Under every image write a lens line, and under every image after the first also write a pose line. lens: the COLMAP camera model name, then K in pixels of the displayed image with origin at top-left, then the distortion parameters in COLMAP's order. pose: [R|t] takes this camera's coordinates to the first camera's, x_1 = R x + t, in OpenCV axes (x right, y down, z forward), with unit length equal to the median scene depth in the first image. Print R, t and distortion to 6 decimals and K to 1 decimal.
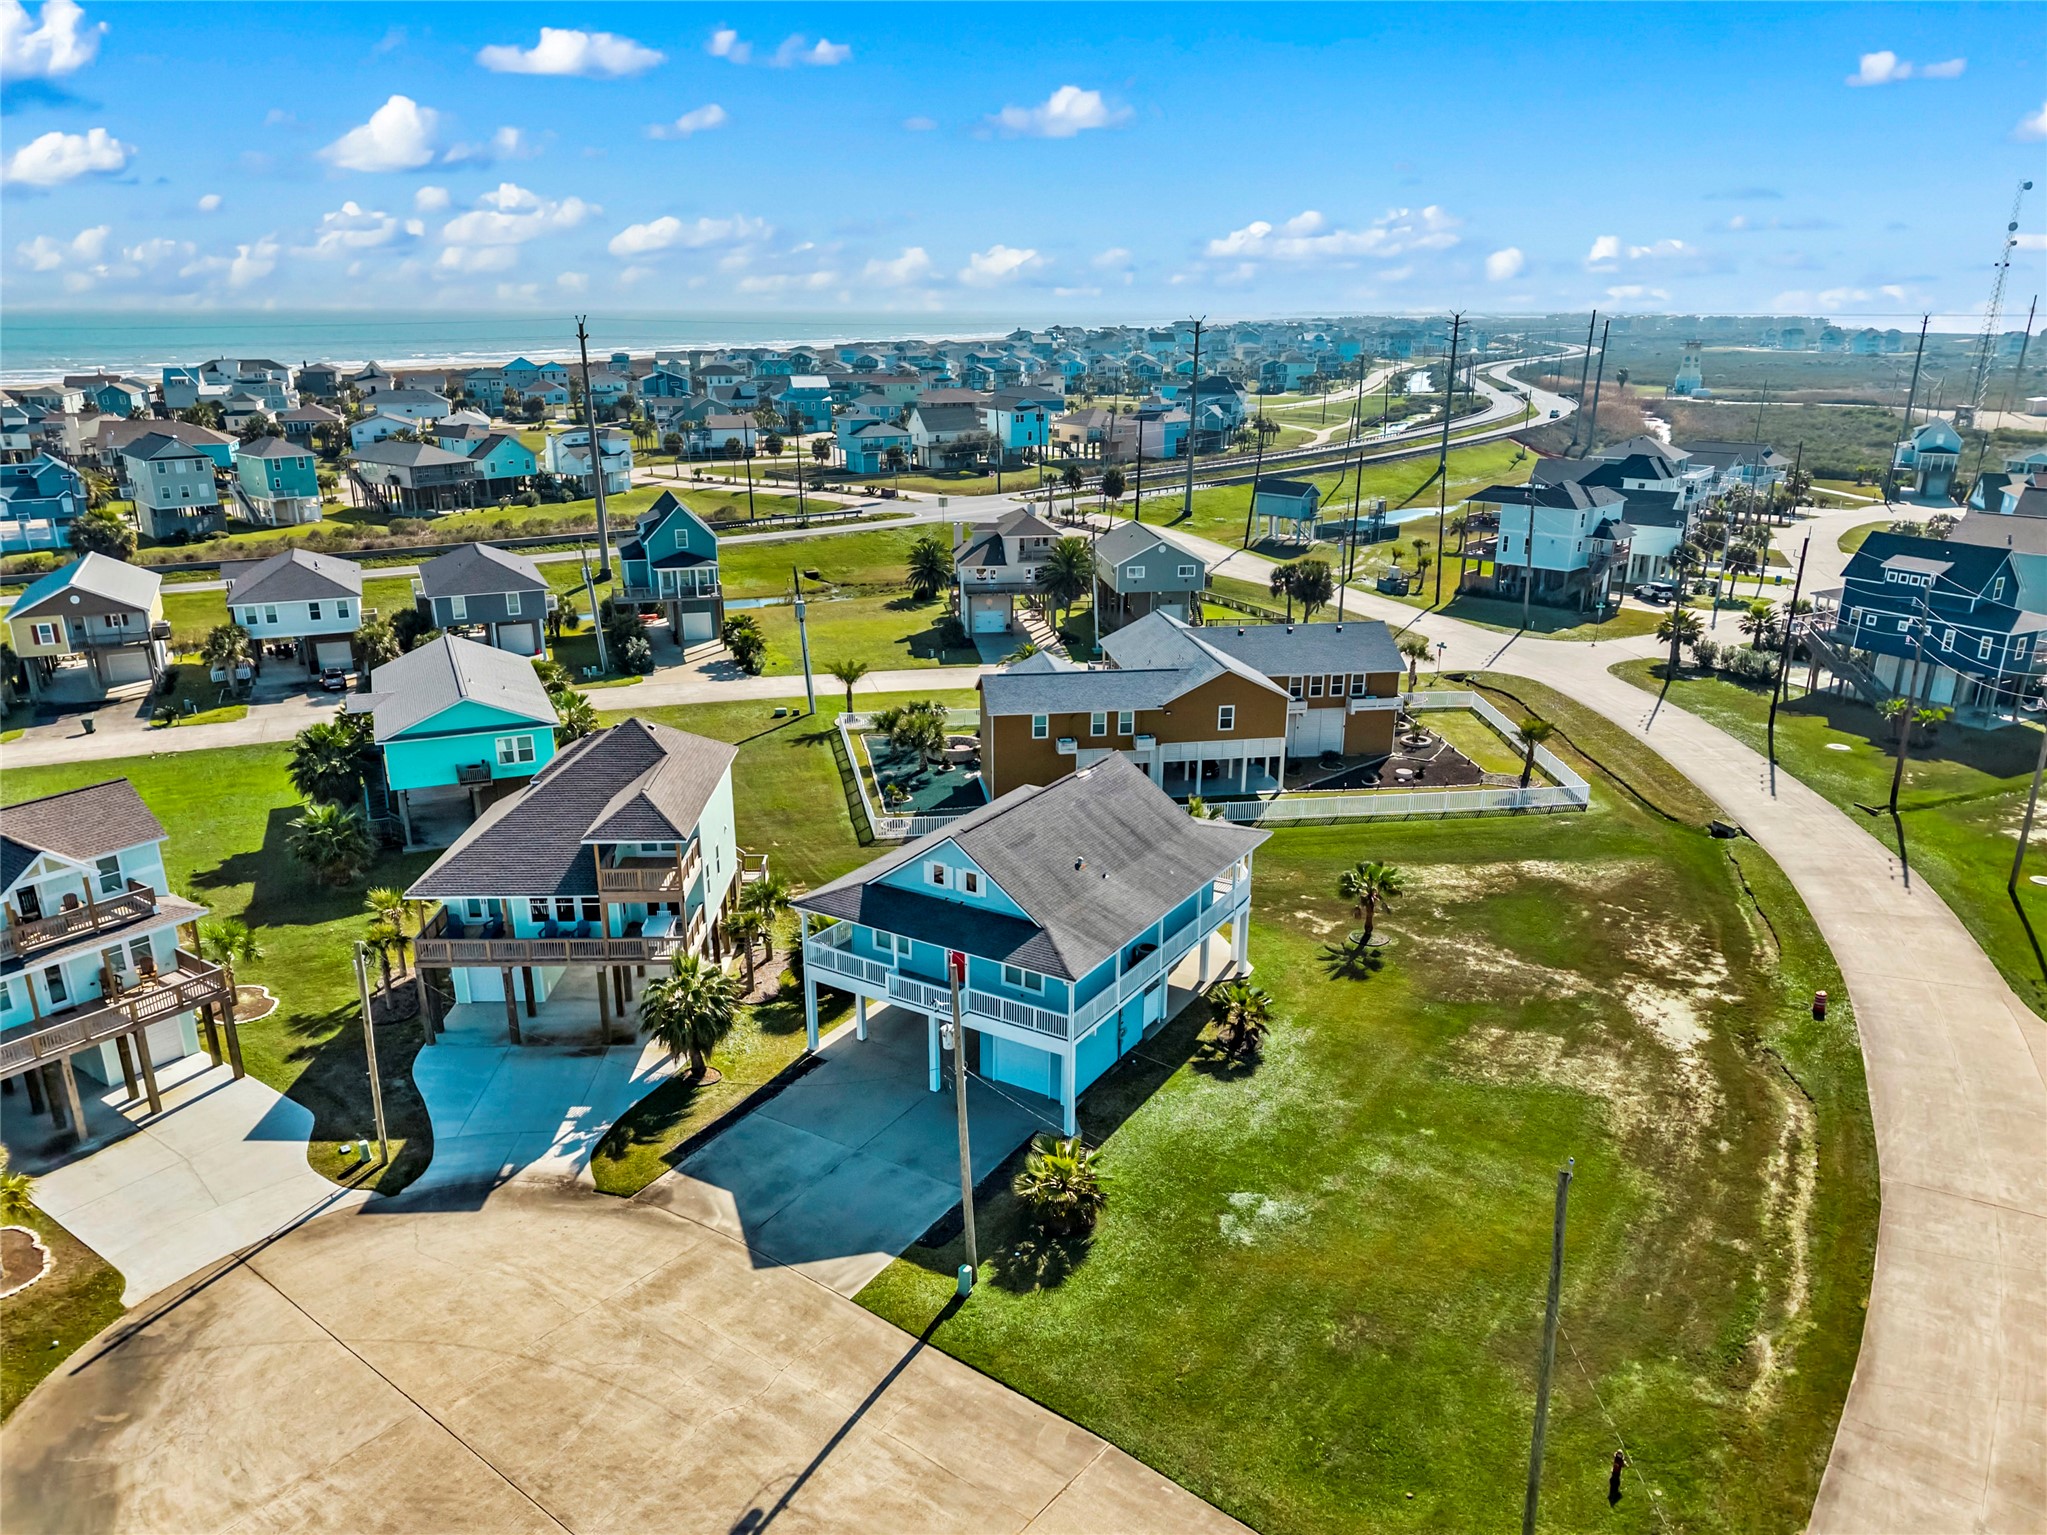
lens RADIAL K [[1482.6, 0, 1049.3], [0, 1482.6, 848.0], [0, 0, 1]] dist [0.051903, -0.075004]
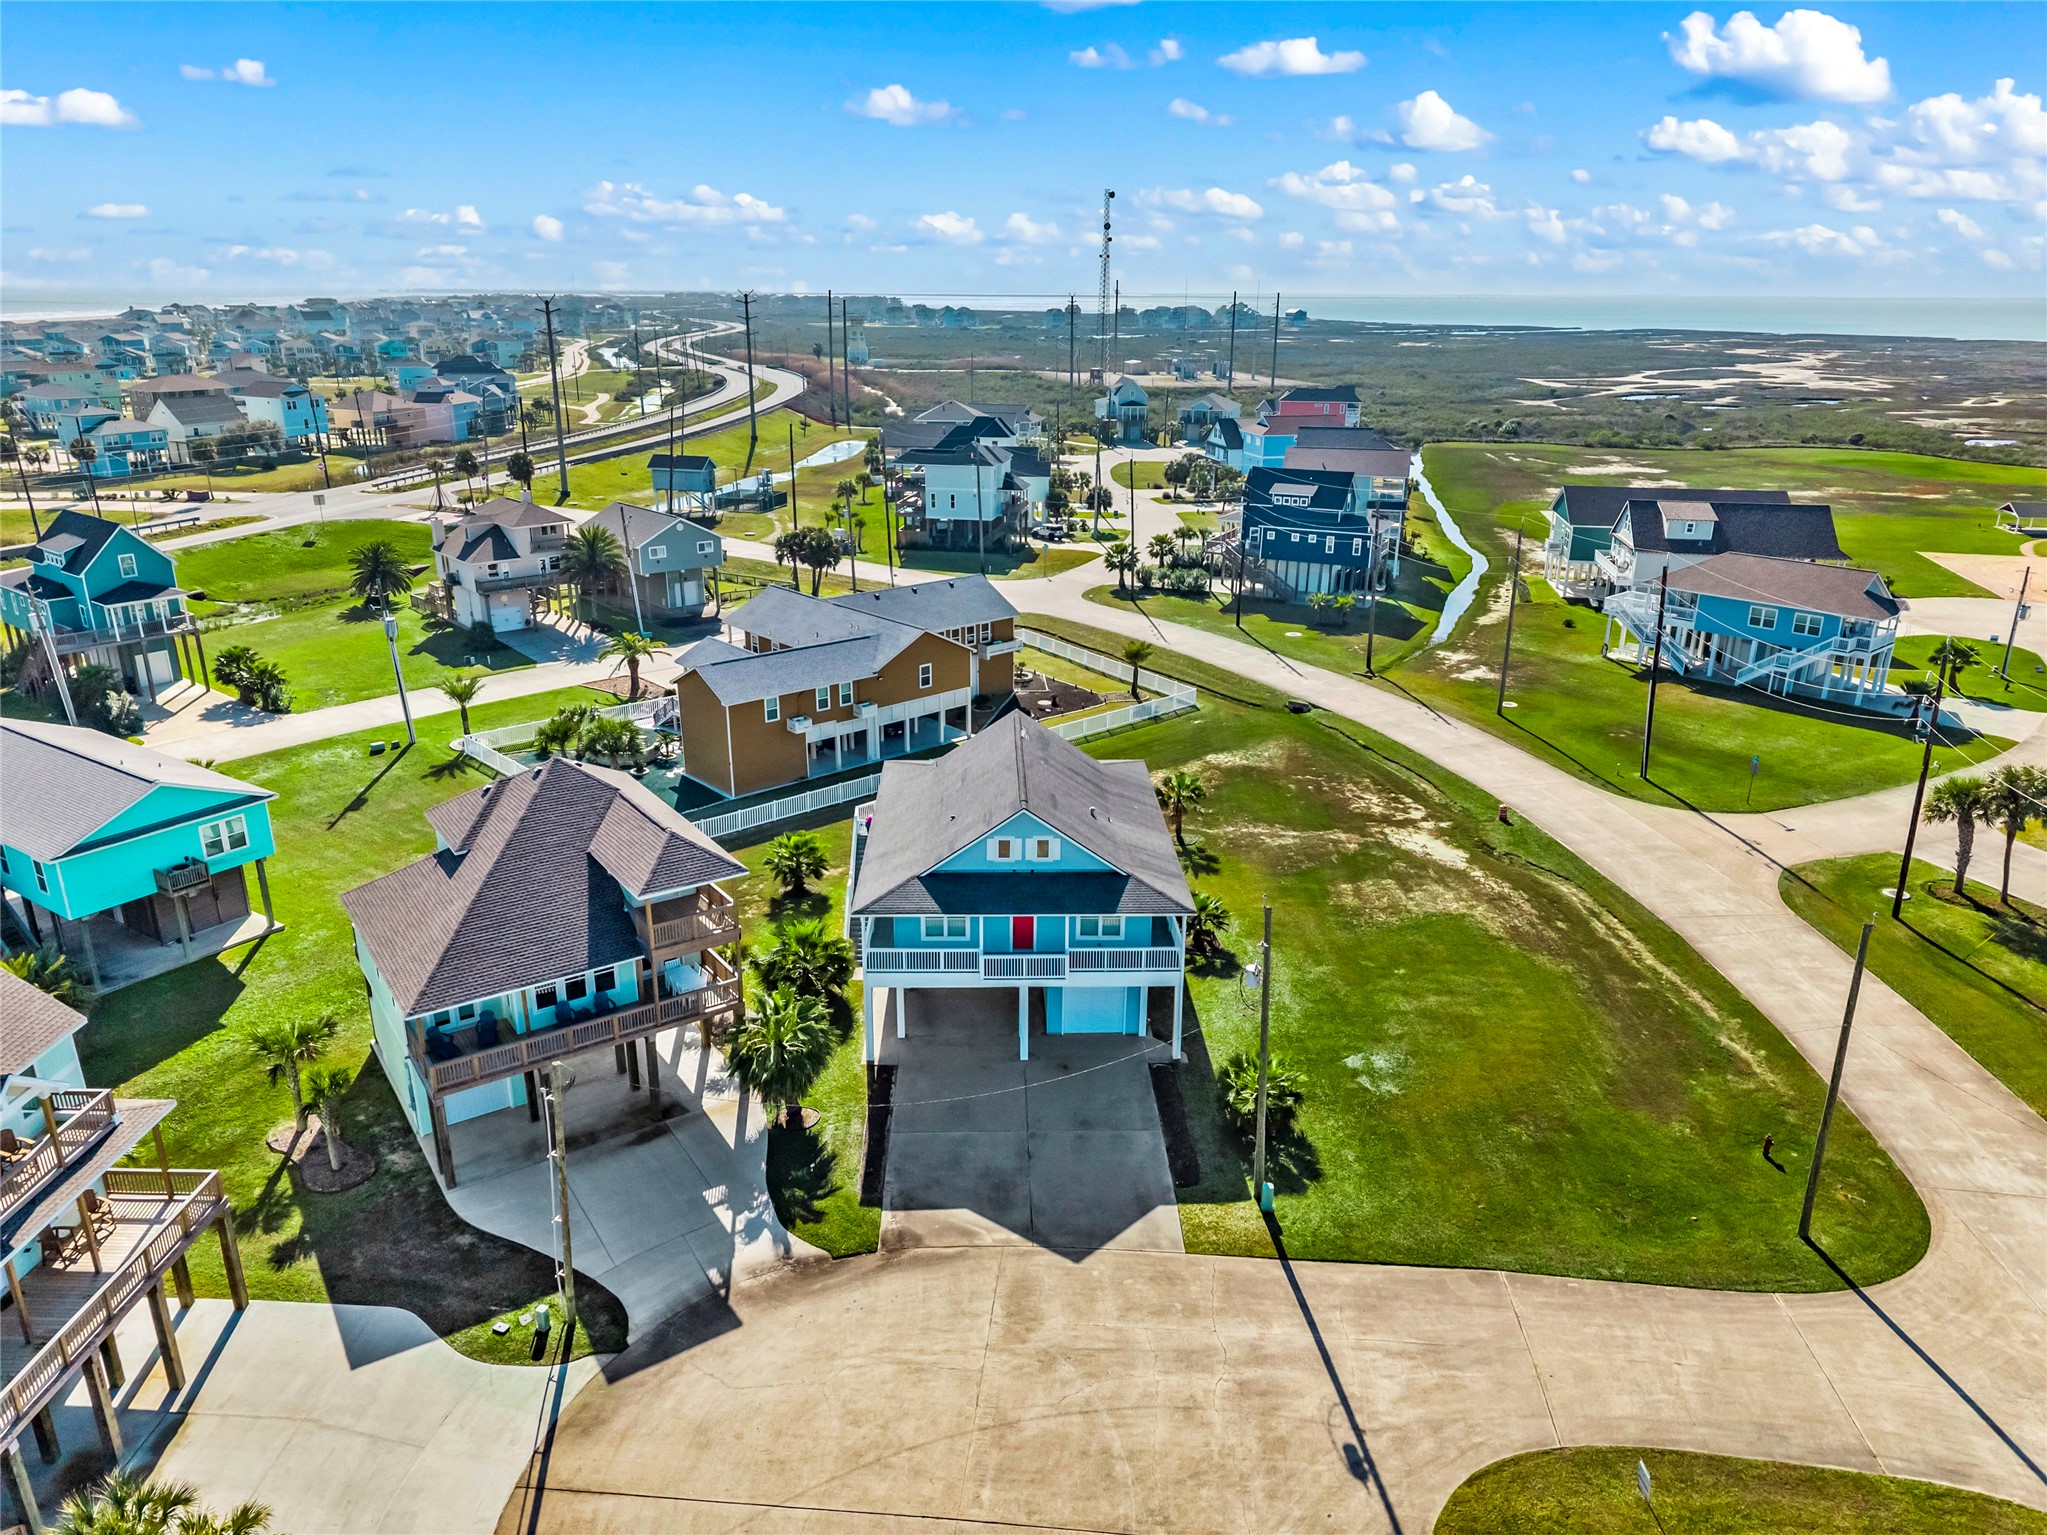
lens RADIAL K [[1394.1, 0, 1065.3], [0, 1394.1, 796.6], [0, 0, 1]] dist [0.044892, -0.058710]
pose [[0.827932, -0.188272, 0.528282, -0.421367], [0.187525, 0.980684, 0.055609, -0.048728], [-0.528547, 0.053025, 0.847246, 0.133645]]
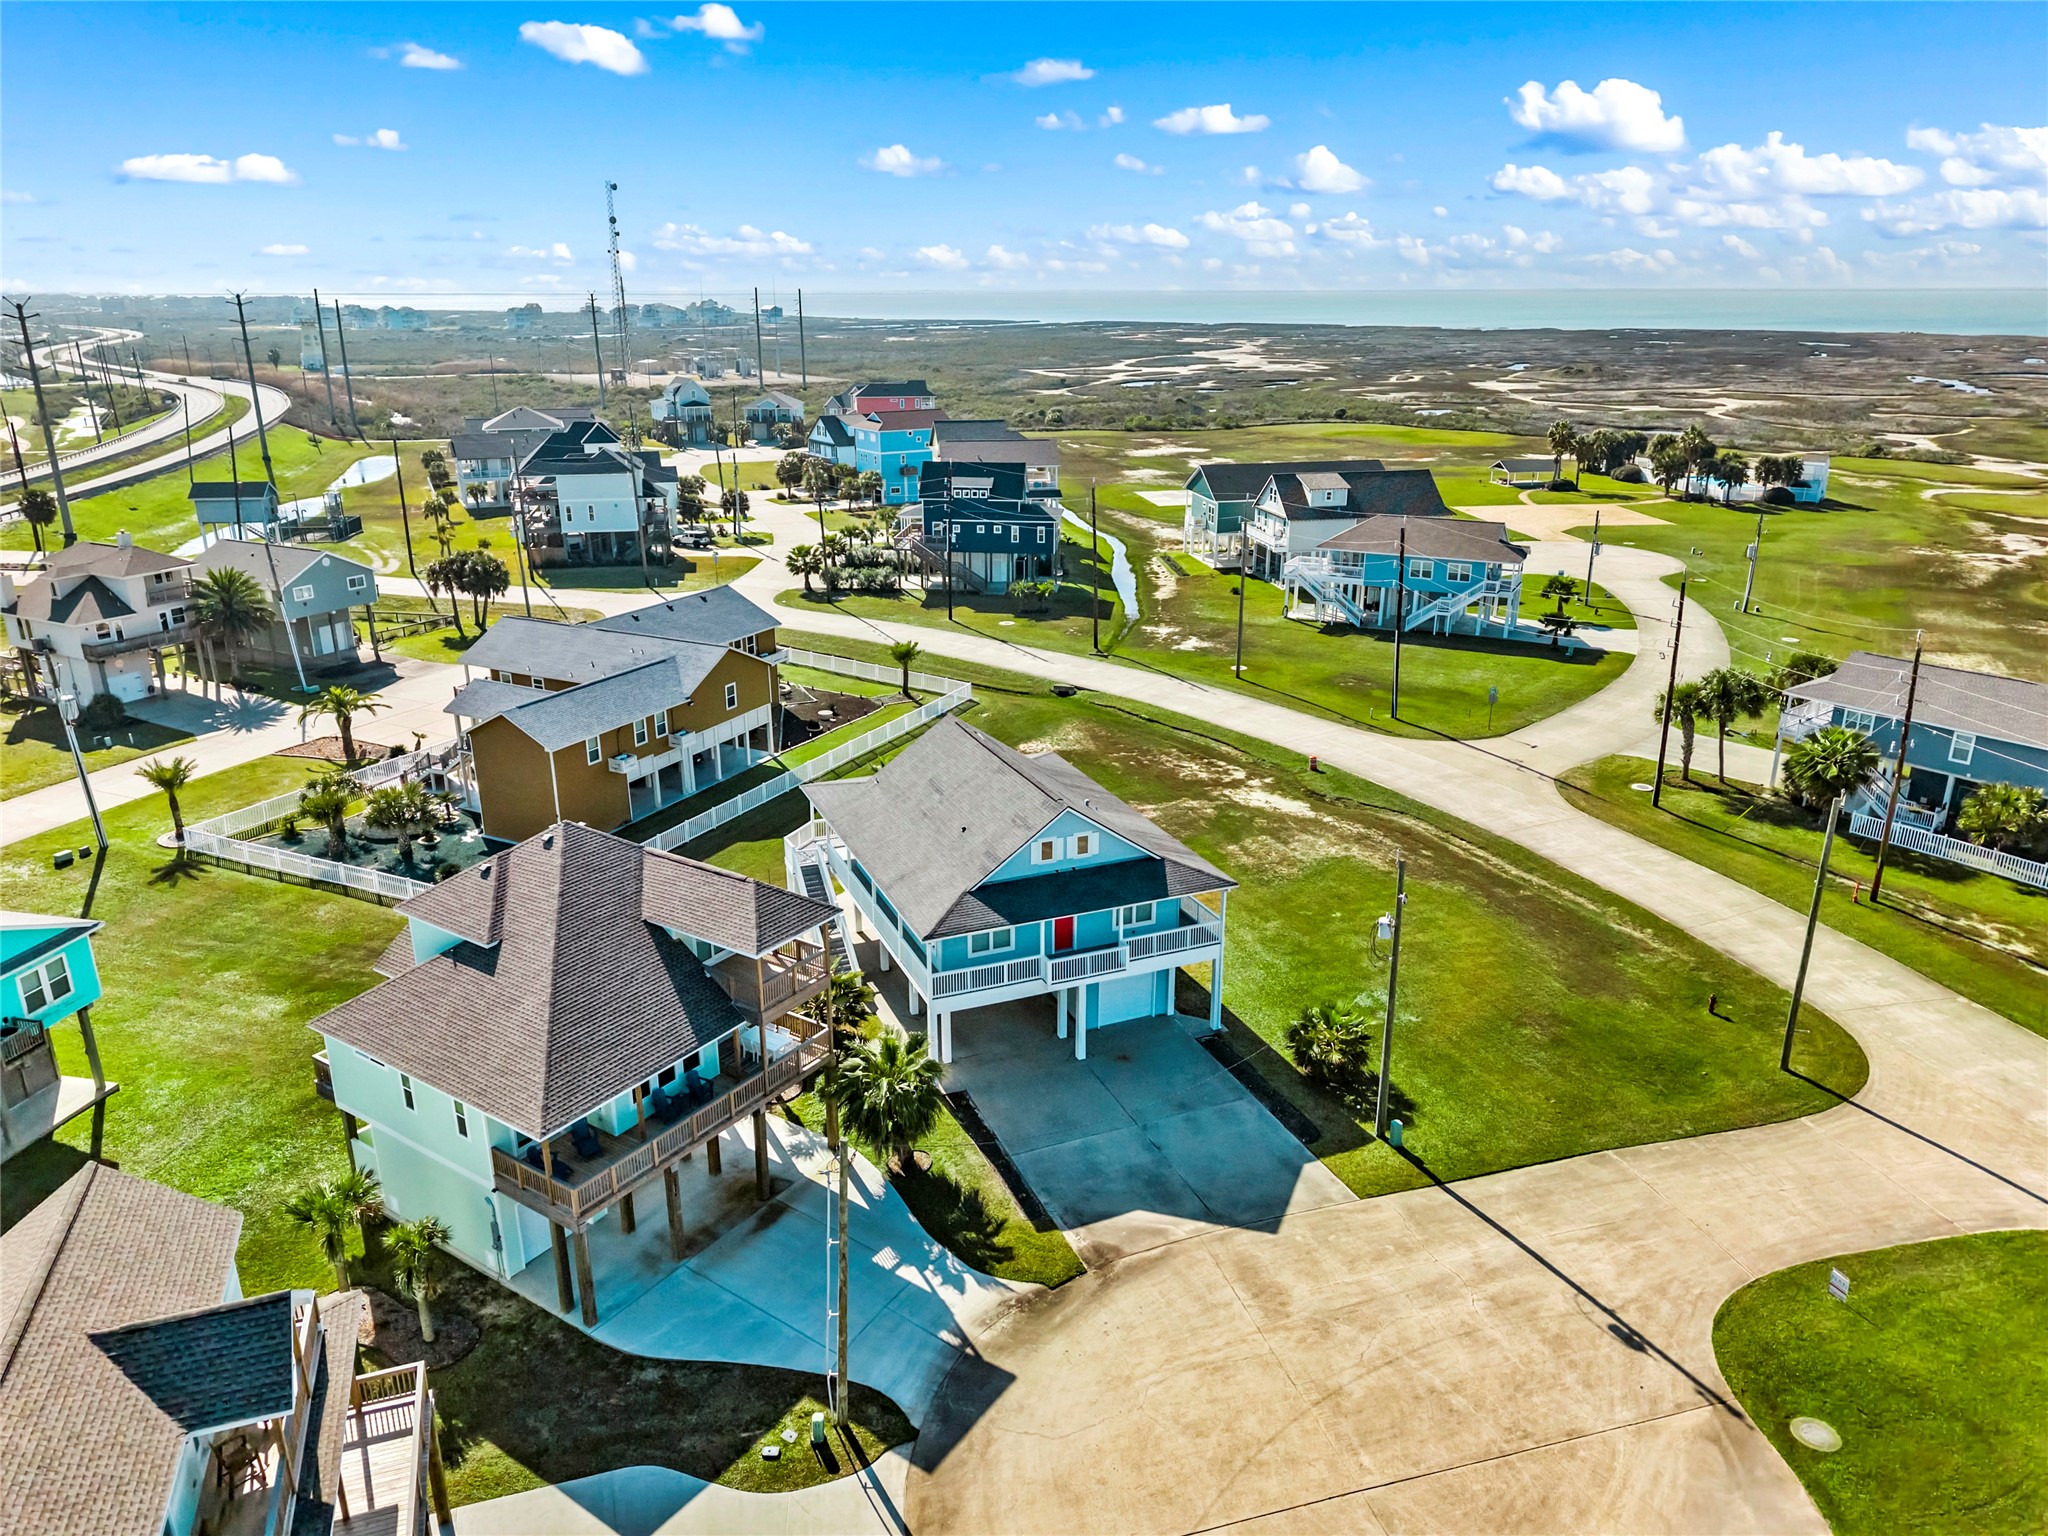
lens RADIAL K [[1394.8, 0, 1065.9], [0, 1394.8, 797.1], [0, 0, 1]] dist [0.044892, -0.058710]
pose [[0.566321, -0.285321, 0.773222, -0.613486], [0.285054, 0.948075, 0.141064, -0.113321], [-0.773320, 0.140522, 0.618247, 0.319642]]
